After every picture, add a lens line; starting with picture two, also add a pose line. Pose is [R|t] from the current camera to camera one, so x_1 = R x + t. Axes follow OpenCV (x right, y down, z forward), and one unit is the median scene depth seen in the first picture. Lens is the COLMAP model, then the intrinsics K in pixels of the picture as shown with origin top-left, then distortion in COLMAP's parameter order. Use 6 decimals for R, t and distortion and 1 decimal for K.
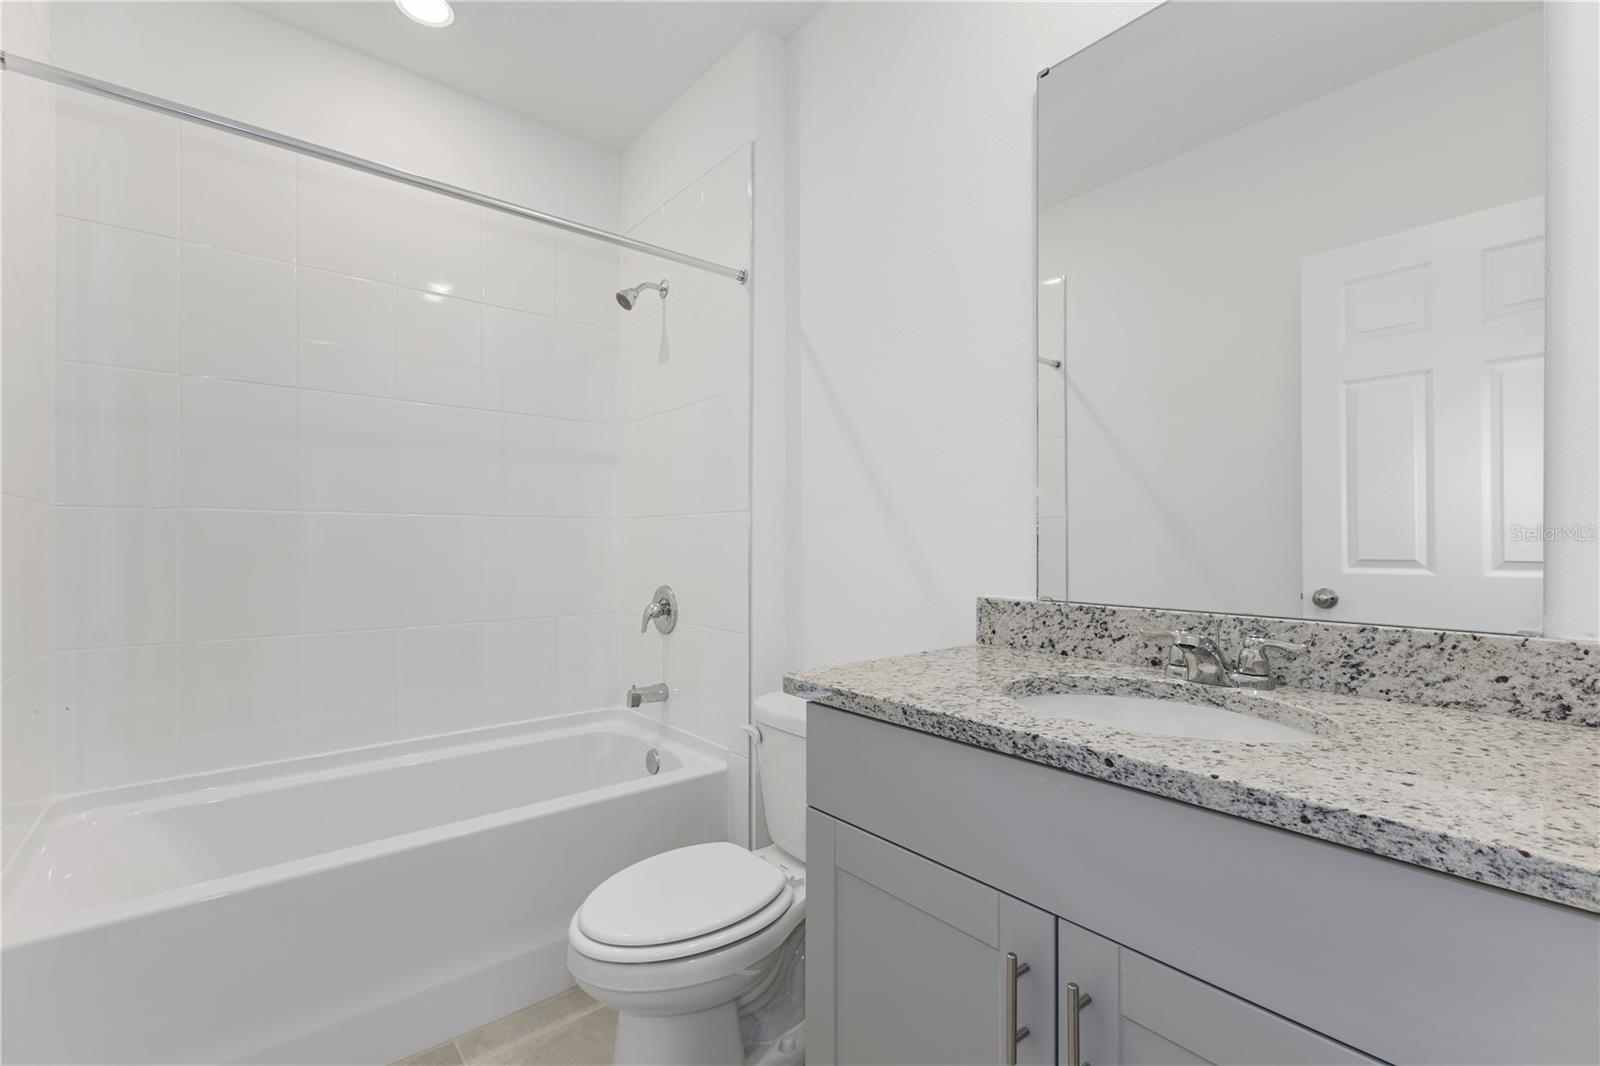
lens RADIAL K [[708.4, 0, 802.6], [0, 708.4, 529.2], [0, 0, 1]] dist [0.010344, -0.000726]
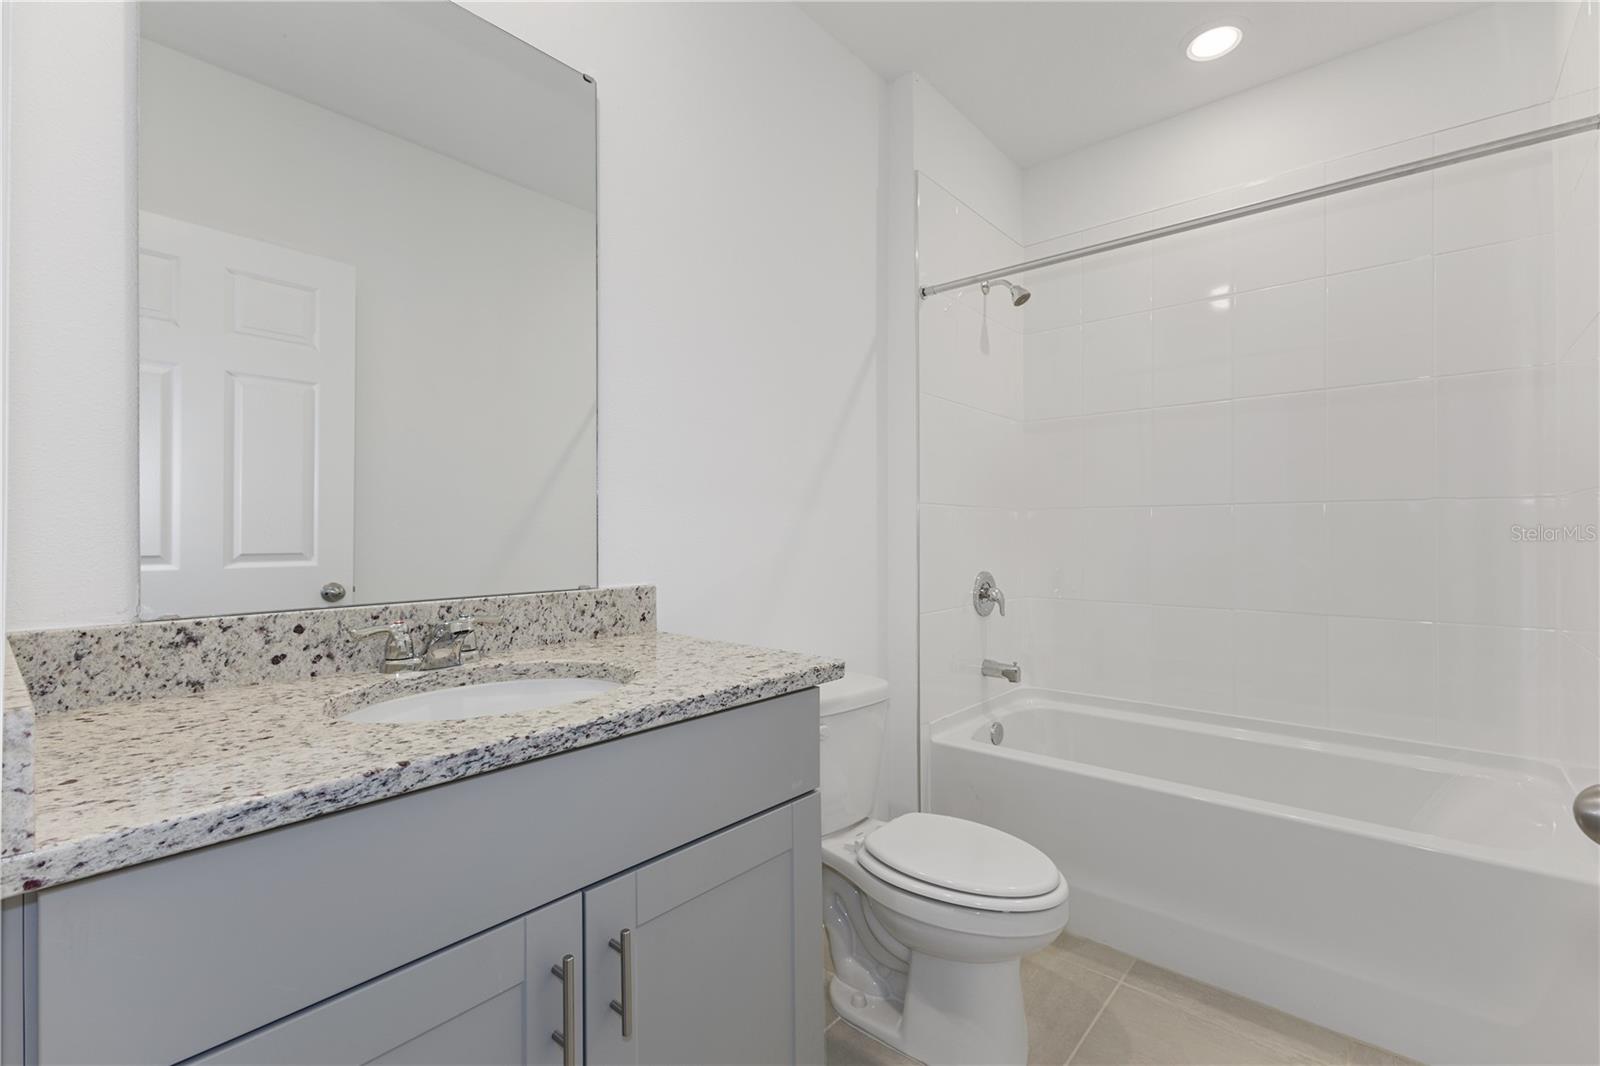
lens RADIAL K [[708.4, 0, 802.6], [0, 708.4, 529.2], [0, 0, 1]] dist [0.010344, -0.000726]
pose [[-0.150544, -0.005463, 0.988588, -0.714980], [-0.015348, 0.999877, 0.003189, 0.011062], [-0.988484, -0.014693, -0.150609, 0.851441]]
